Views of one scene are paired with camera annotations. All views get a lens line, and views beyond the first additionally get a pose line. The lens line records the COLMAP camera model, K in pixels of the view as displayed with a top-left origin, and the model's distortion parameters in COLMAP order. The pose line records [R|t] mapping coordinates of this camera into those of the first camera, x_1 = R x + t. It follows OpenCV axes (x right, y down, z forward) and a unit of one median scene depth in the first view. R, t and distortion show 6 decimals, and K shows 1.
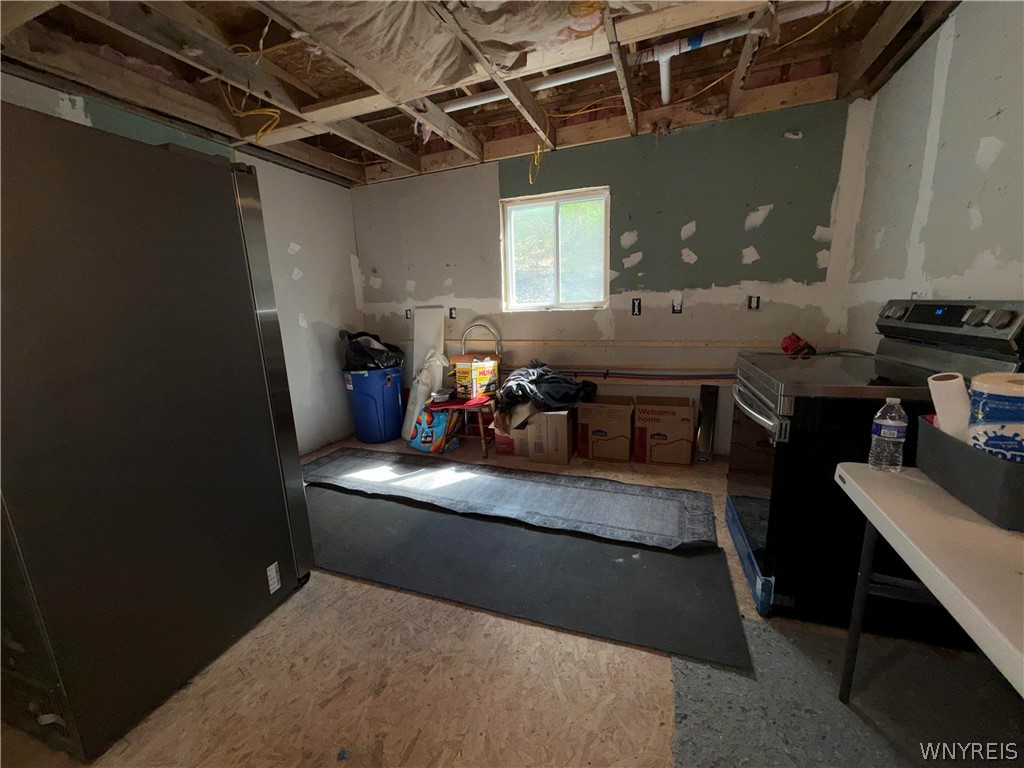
lens RADIAL K [[404.3, 0, 511.2], [0, 404.3, 389.0], [0, 0, 1]] dist [-0.003592, -0.000133]
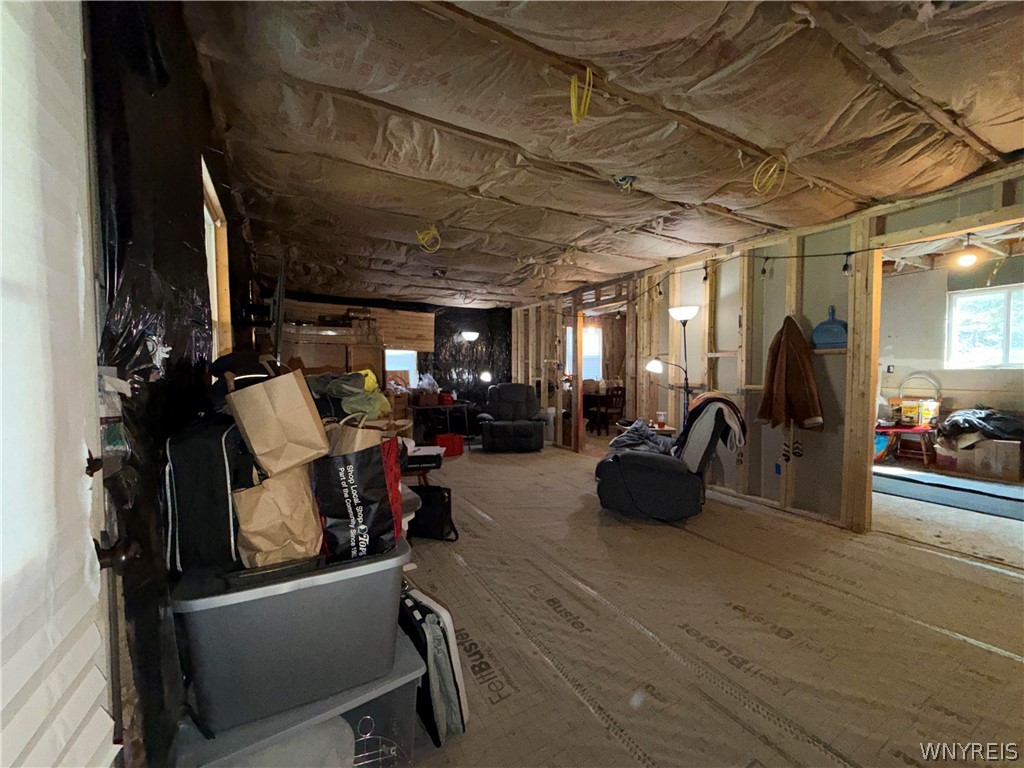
lens RADIAL K [[404.3, 0, 513.0], [0, 404.3, 386.7], [0, 0, 1]] dist [-0.003592, -0.000133]
pose [[0.767469, 0.053013, -0.638891, -0.298695], [-0.144772, 0.985164, -0.092163, 0.231993], [0.624526, 0.163225, 0.763757, -1.064554]]
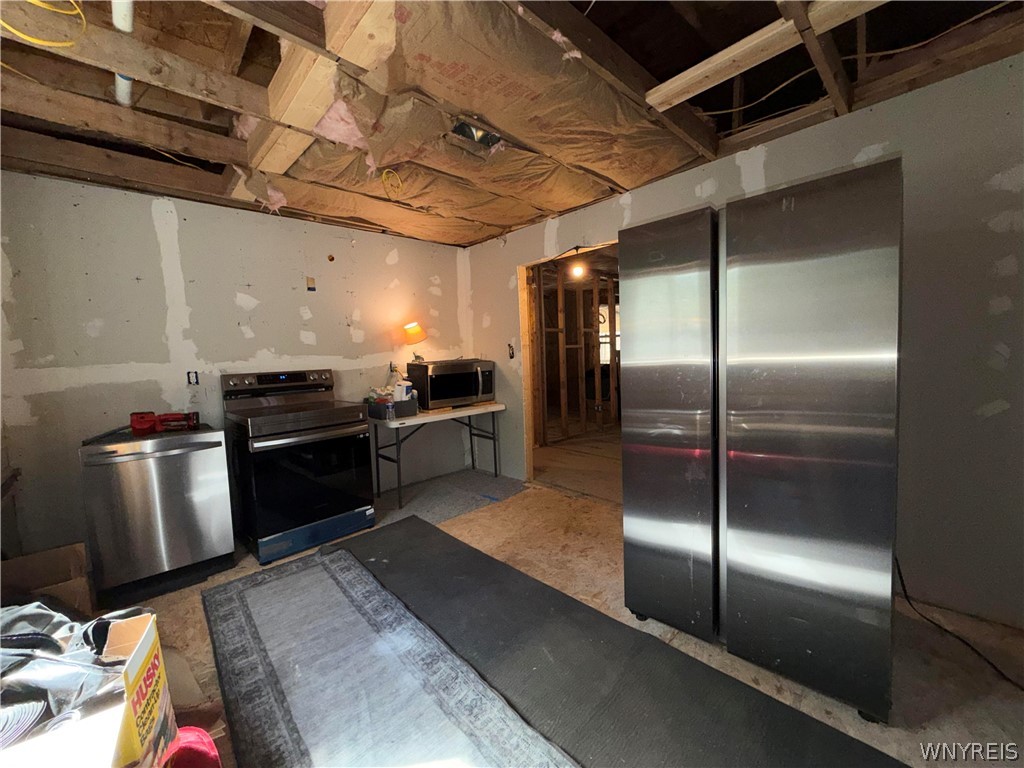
lens RADIAL K [[404.3, 0, 511.6], [0, 404.3, 380.3], [0, 0, 1]] dist [-0.003592, -0.000133]
pose [[-0.897036, 0.035890, 0.440497, -0.471981], [0.155769, 0.958413, 0.239124, -0.259911], [-0.413596, 0.283119, -0.865322, 1.233959]]
